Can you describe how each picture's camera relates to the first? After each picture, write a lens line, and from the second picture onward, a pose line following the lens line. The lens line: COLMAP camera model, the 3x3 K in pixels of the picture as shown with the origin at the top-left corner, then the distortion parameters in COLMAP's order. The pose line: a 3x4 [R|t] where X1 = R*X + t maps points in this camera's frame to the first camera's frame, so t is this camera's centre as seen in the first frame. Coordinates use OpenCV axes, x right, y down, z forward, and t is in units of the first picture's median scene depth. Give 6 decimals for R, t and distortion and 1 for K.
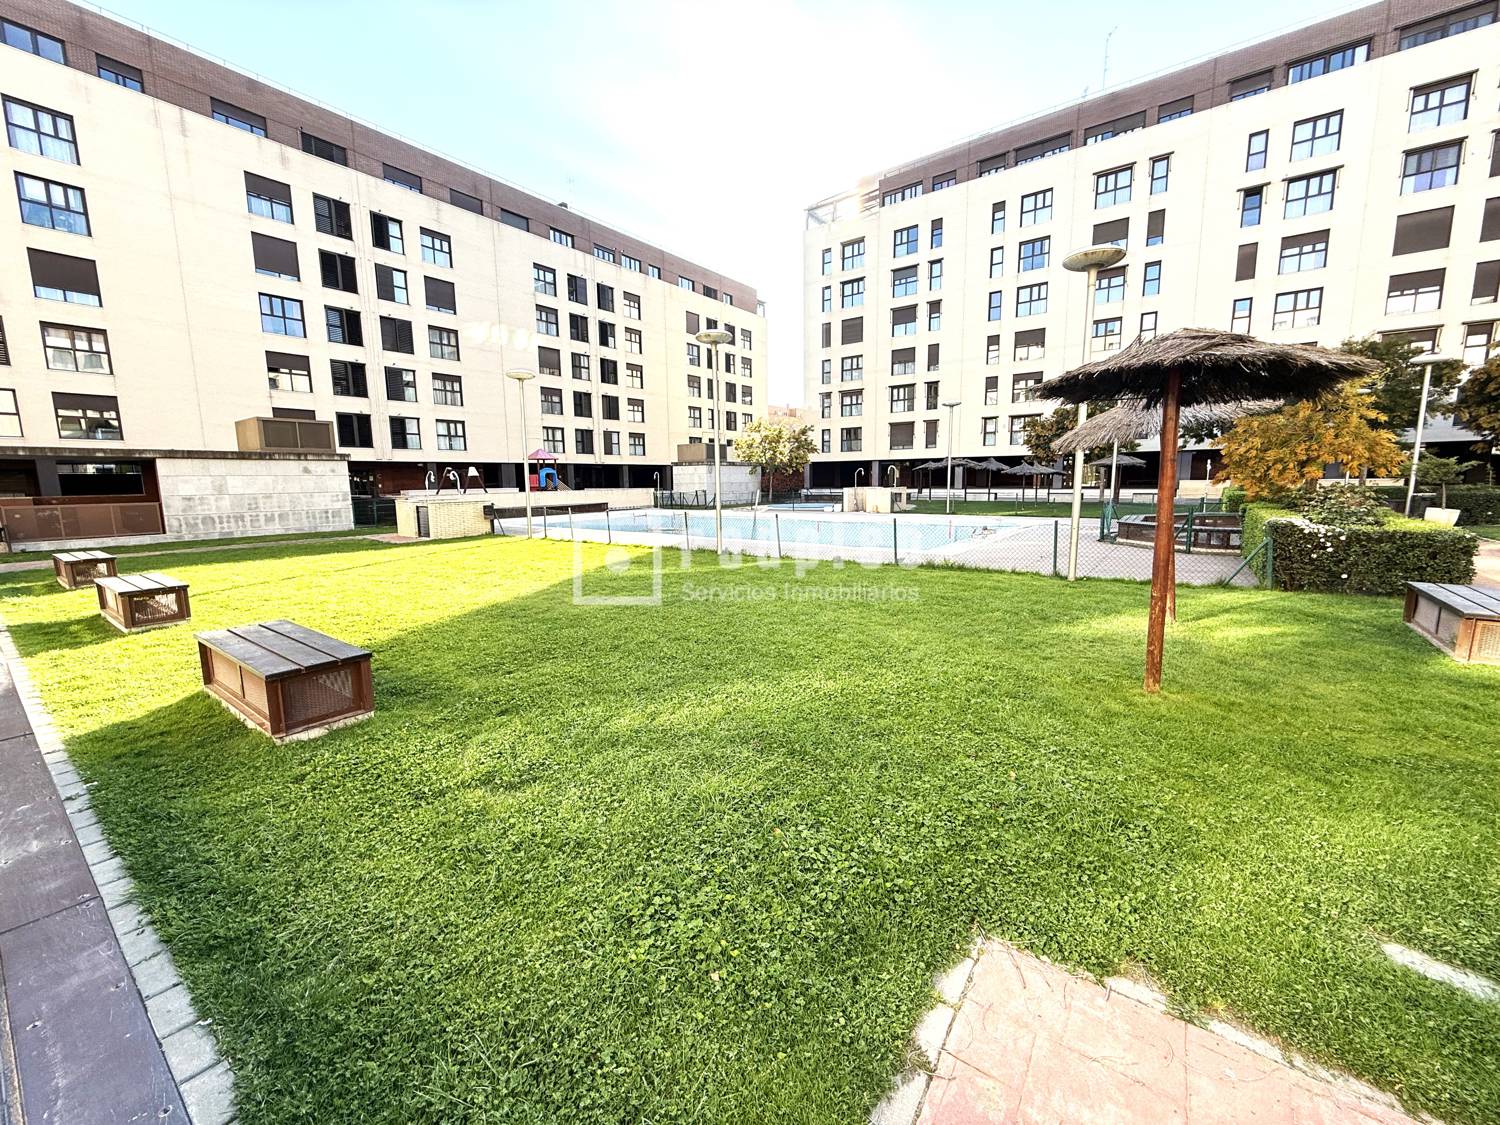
lens RADIAL K [[596.2, 0, 748.2], [0, 596.2, 562.5], [0, 0, 1]] dist [0.001513, -0.000407]
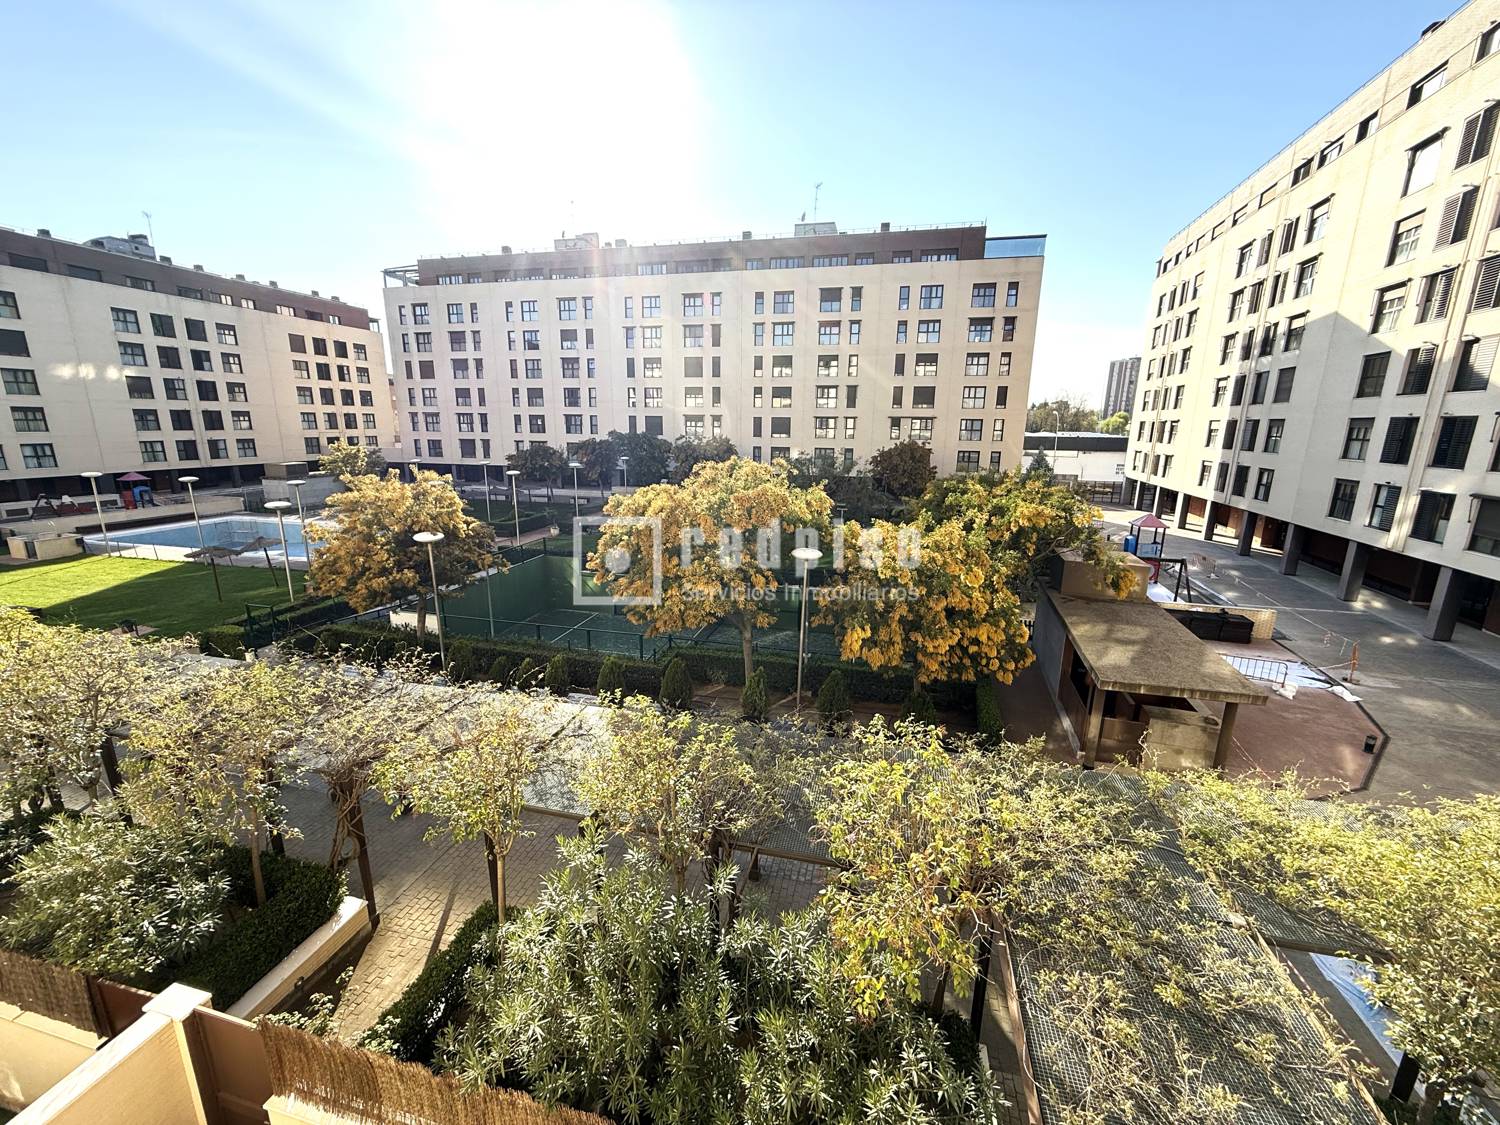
lens RADIAL K [[596.8, 0, 747.1], [0, 596.8, 562.5], [0, 0, 1]] dist [0.000639, 0.000525]
pose [[0.920474, -0.066061, 0.385180, 0.359156], [0.031290, 0.994903, 0.095858, -0.065561], [-0.389549, -0.076183, 0.917849, -0.722947]]
